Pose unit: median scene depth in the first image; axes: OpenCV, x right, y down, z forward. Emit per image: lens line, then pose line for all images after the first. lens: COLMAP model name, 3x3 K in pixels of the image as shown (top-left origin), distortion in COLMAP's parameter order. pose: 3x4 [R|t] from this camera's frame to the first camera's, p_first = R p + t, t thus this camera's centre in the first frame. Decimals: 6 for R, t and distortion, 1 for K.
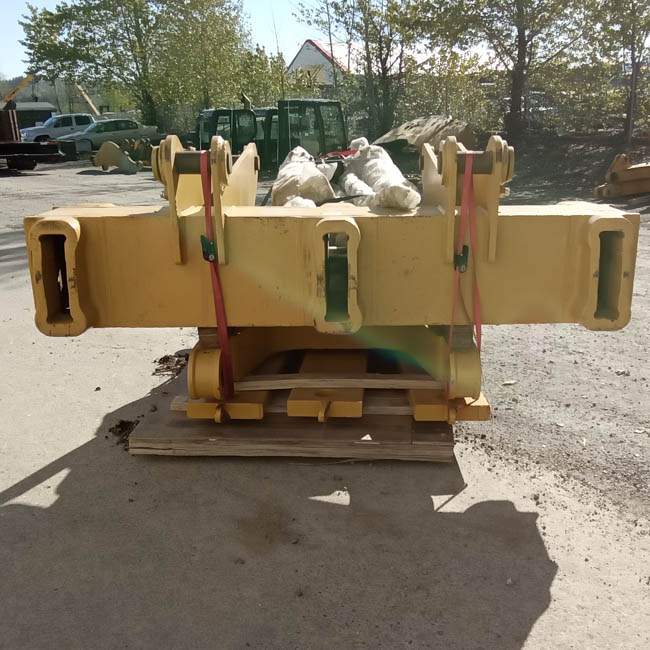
lens RADIAL K [[747.1, 0, 381.4], [0, 747.1, 324.4], [0, 0, 1]] dist [0.029573, 0.042108]
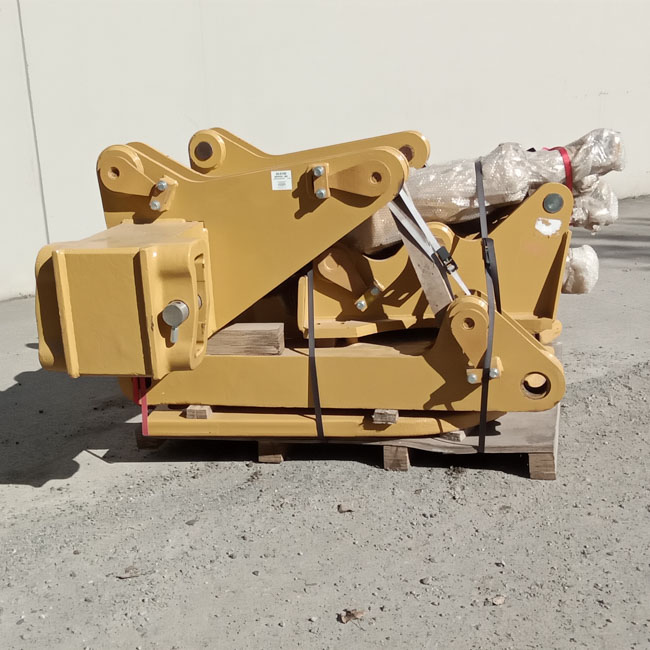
lens RADIAL K [[908.6, 0, 343.6], [0, 908.6, 325.1], [0, 0, 1]] dist [0.022803, 0.083439]
pose [[-0.216196, 0.261771, -0.940604, 1.210350], [-0.219567, 0.925675, 0.308084, -0.441196], [0.951341, 0.273132, -0.142651, 1.439712]]
